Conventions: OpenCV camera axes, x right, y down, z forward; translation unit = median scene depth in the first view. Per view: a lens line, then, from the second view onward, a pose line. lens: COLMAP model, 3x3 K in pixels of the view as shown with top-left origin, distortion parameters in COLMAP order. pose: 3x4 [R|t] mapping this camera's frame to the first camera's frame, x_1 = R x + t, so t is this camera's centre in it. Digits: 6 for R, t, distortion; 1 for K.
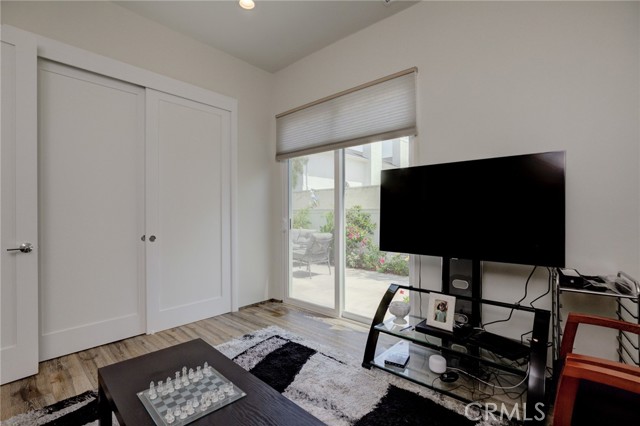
lens RADIAL K [[291.0, 0, 319.9], [0, 291.0, 219.1], [0, 0, 1]] dist [-0.012534, 0.001161]
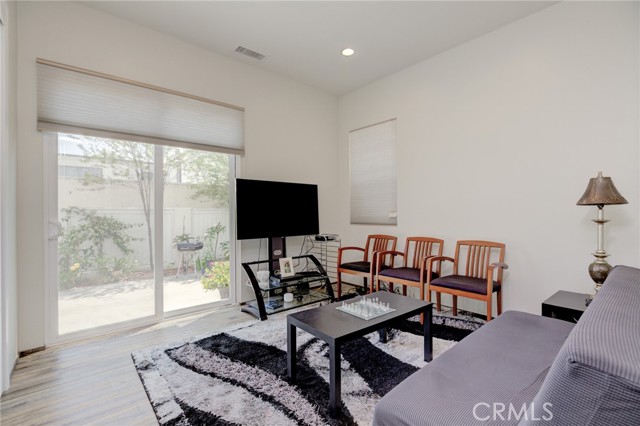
lens RADIAL K [[291.0, 0, 319.9], [0, 291.0, 219.1], [0, 0, 1]] dist [-0.012534, 0.001161]
pose [[0.125917, -0.027571, 0.991658, -1.028562], [0.020682, 0.999469, 0.025162, -0.010896], [-0.991825, 0.017342, 0.126420, 0.454693]]
